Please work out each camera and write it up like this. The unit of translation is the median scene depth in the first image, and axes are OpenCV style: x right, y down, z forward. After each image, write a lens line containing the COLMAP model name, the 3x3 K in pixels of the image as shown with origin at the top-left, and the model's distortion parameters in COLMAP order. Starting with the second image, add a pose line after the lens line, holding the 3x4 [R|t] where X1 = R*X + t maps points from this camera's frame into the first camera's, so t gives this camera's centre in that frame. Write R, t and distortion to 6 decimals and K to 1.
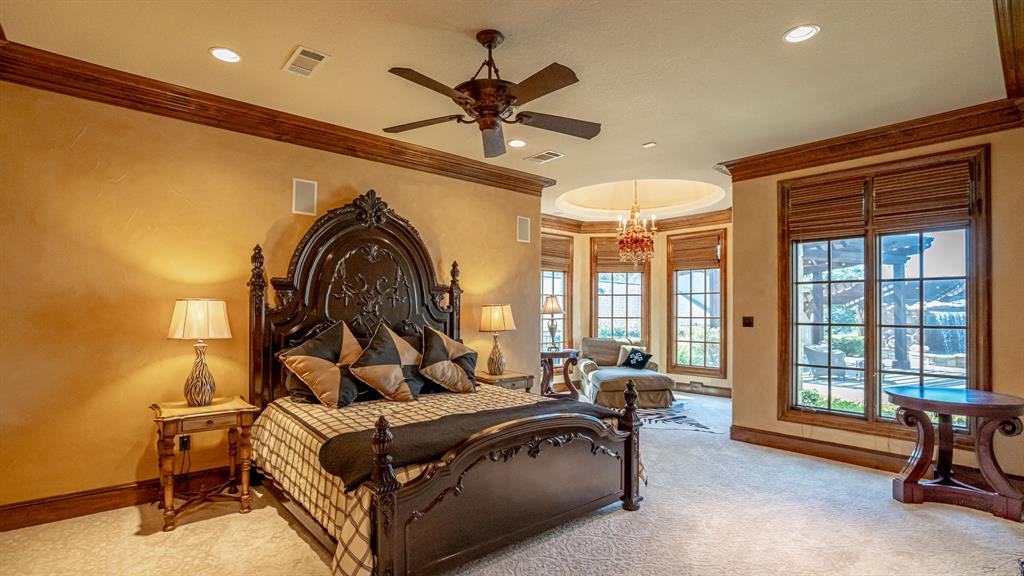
lens RADIAL K [[486.8, 0, 507.1], [0, 486.8, 306.9], [0, 0, 1]] dist [-0.001192, -0.000031]
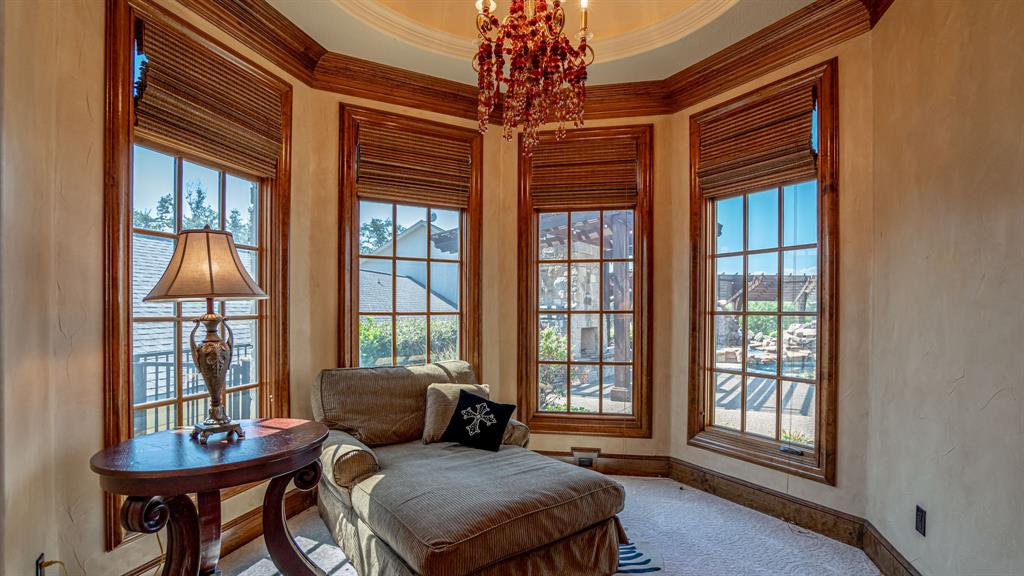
lens RADIAL K [[414.3, 0, 513.5], [0, 414.3, 317.7], [0, 0, 1]] dist [-0.047266, -0.000011]
pose [[0.778811, -0.009519, 0.627186, 0.080456], [-0.006179, 0.999720, 0.022845, 0.017944], [-0.627228, -0.021667, 0.778534, 0.702628]]
